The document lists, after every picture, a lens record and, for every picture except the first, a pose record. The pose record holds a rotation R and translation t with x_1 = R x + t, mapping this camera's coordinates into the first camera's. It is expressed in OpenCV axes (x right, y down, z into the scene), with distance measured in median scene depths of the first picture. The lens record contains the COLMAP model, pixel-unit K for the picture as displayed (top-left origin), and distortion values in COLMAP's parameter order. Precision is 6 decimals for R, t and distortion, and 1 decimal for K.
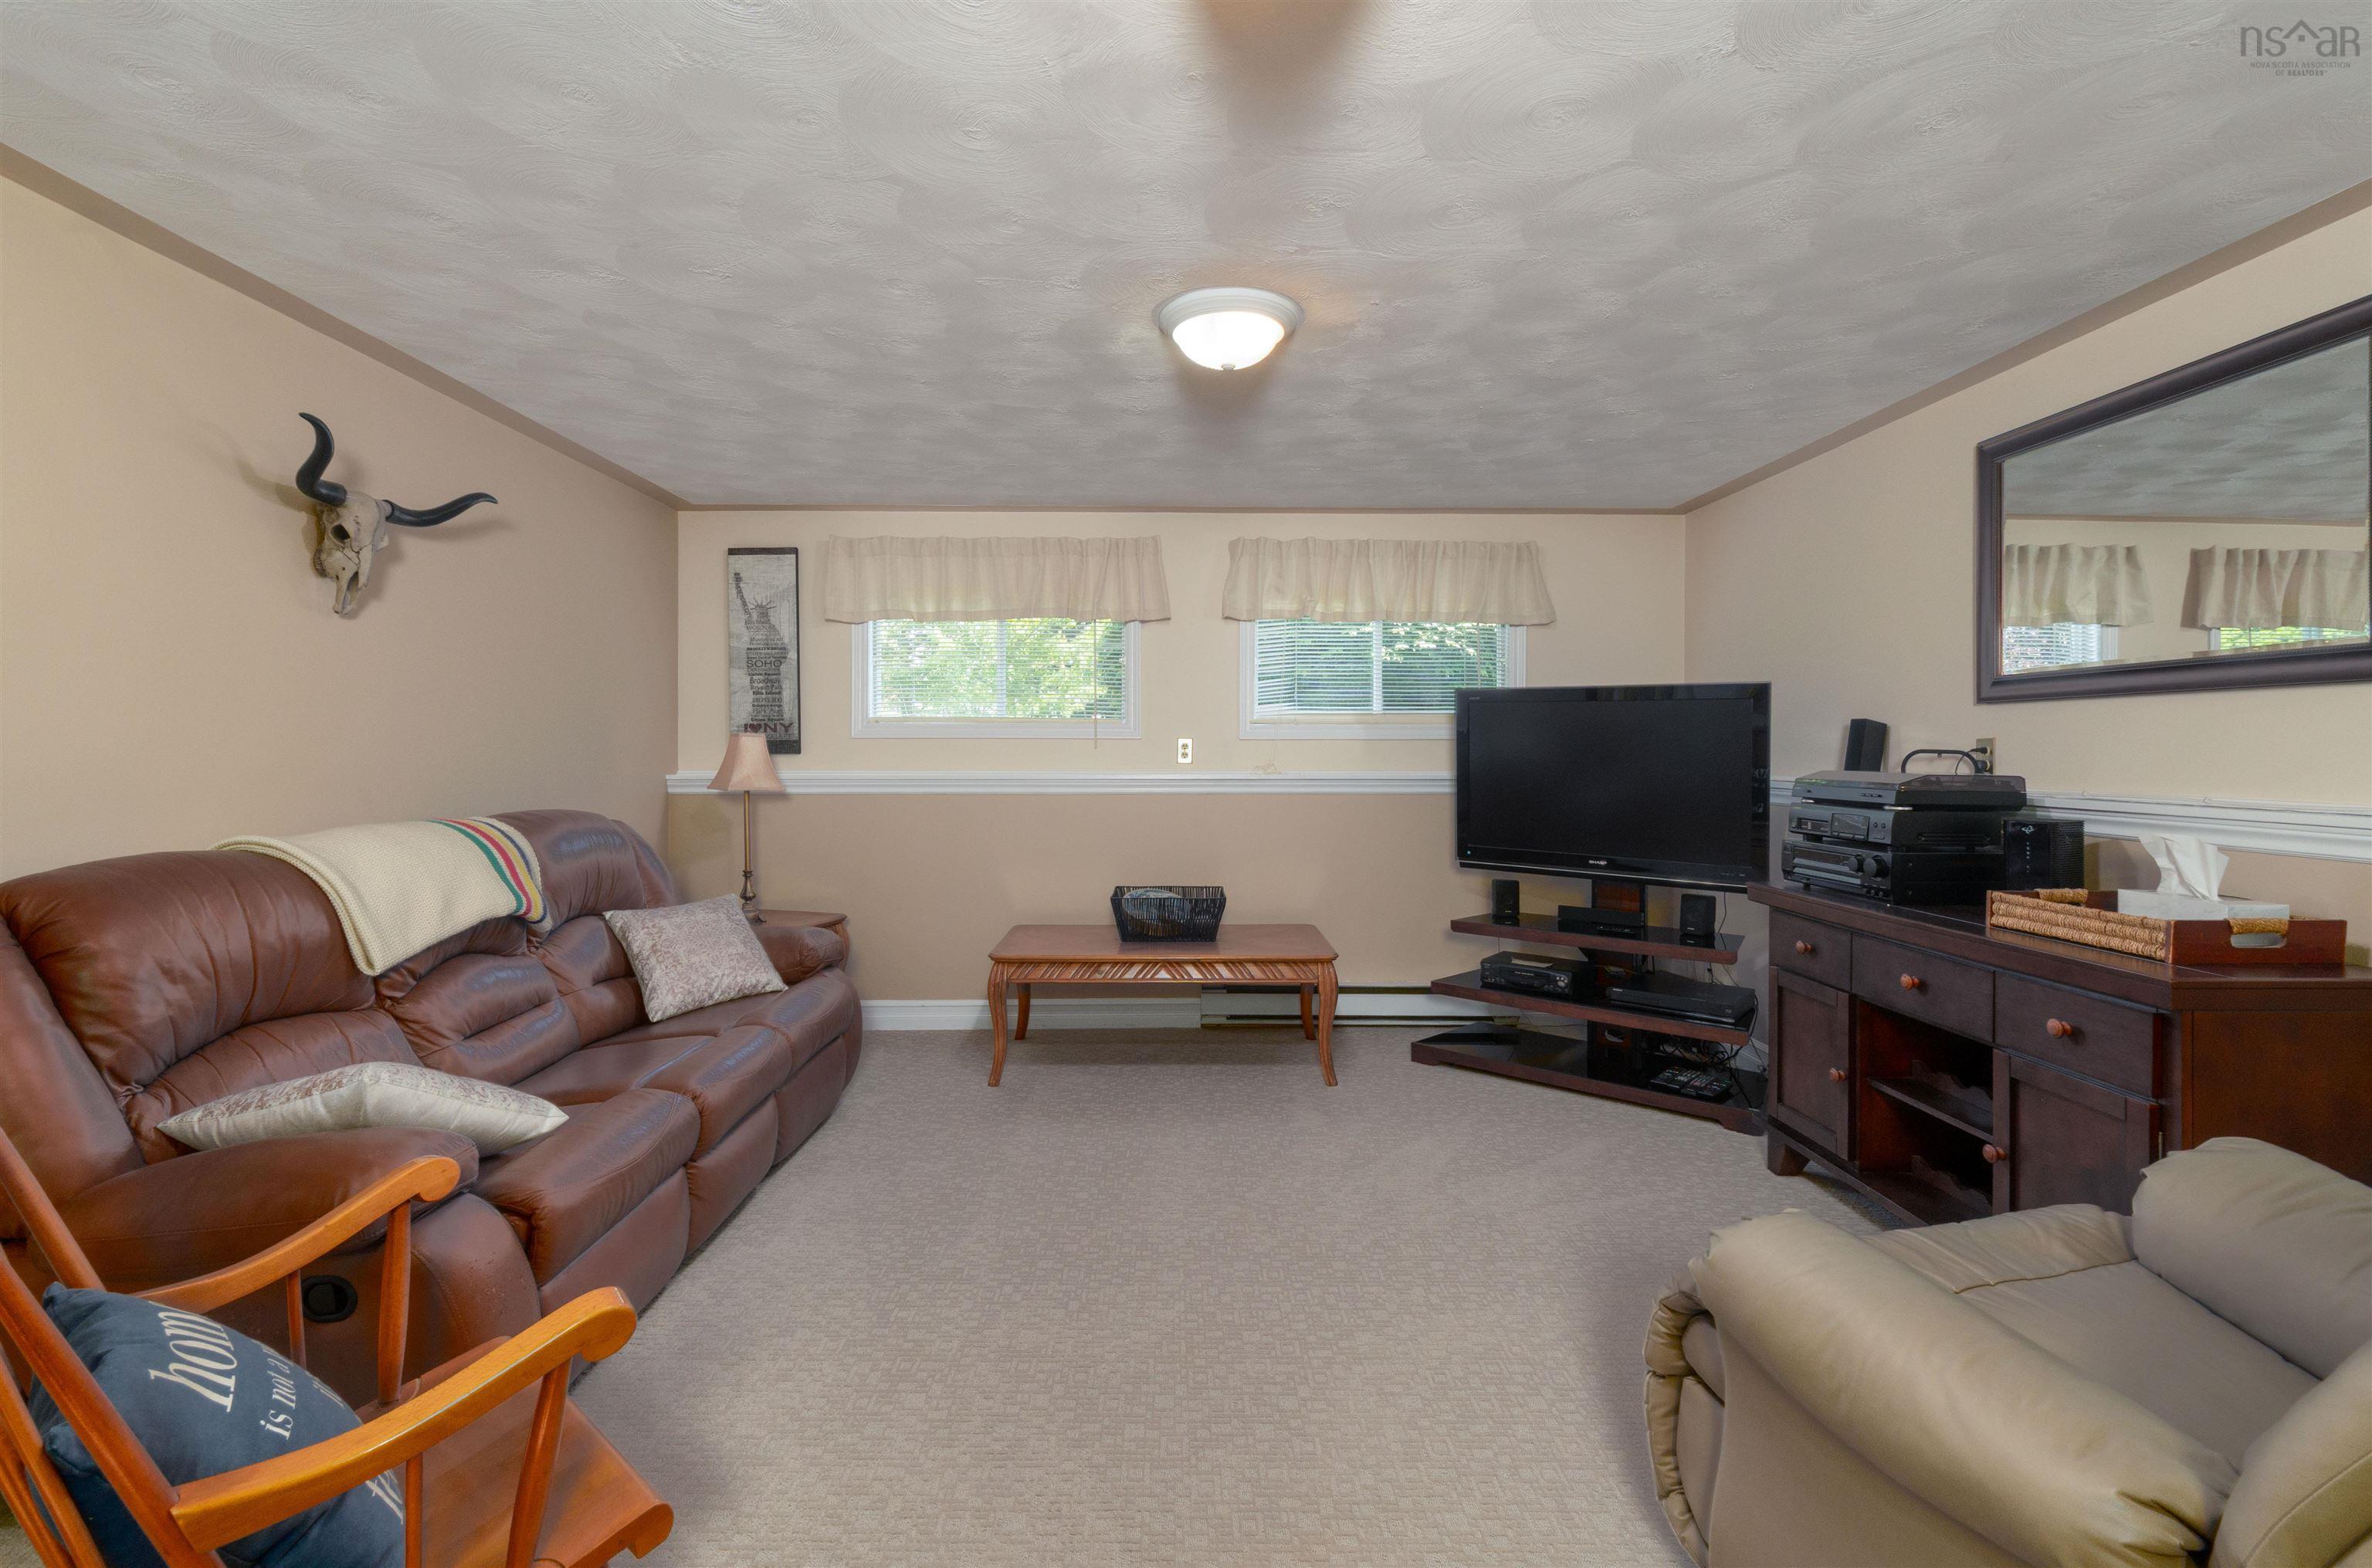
lens RADIAL K [[1063.8, 0, 1201.7], [0, 1063.8, 745.6], [0, 0, 1]] dist [0.001298, 0.001534]
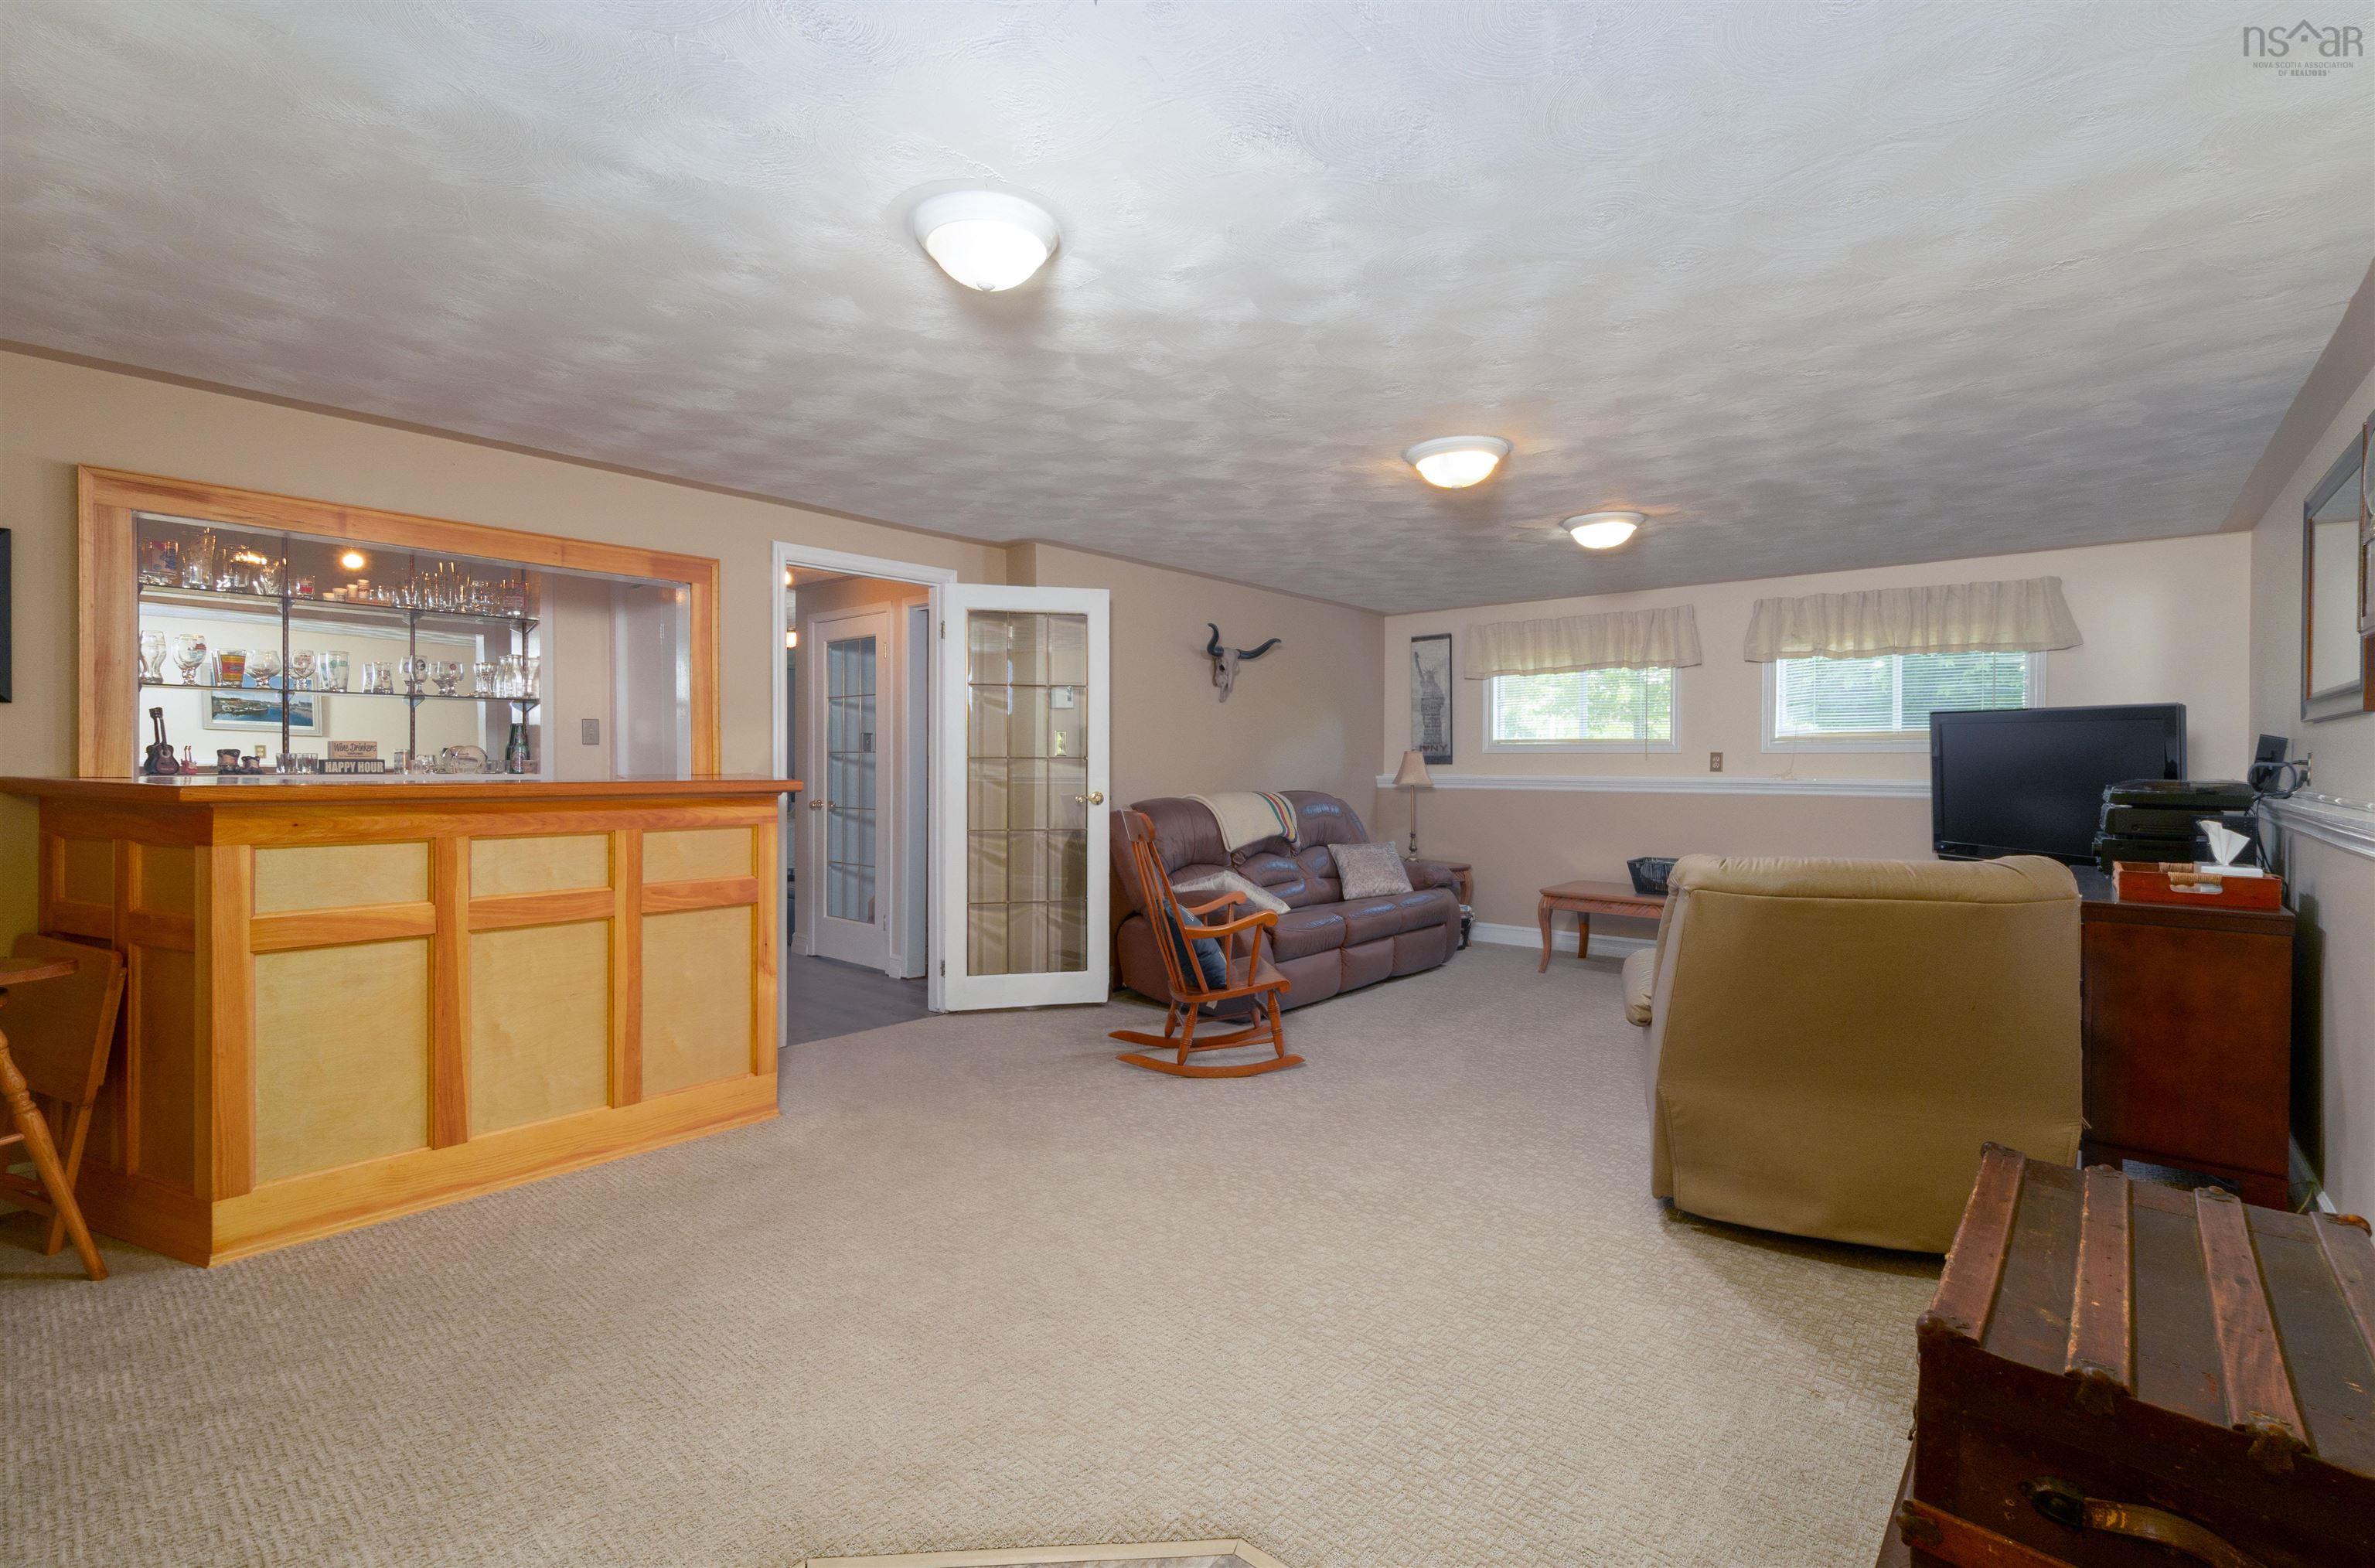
lens RADIAL K [[1065.2, 0, 1203.2], [0, 1065.2, 745.5], [0, 0, 1]] dist [0.001298, 0.001534]
pose [[0.755021, -0.007585, -0.655657, 0.528565], [-0.002062, 0.999901, -0.013942, 0.003758], [0.655698, 0.011879, 0.754930, -0.602962]]
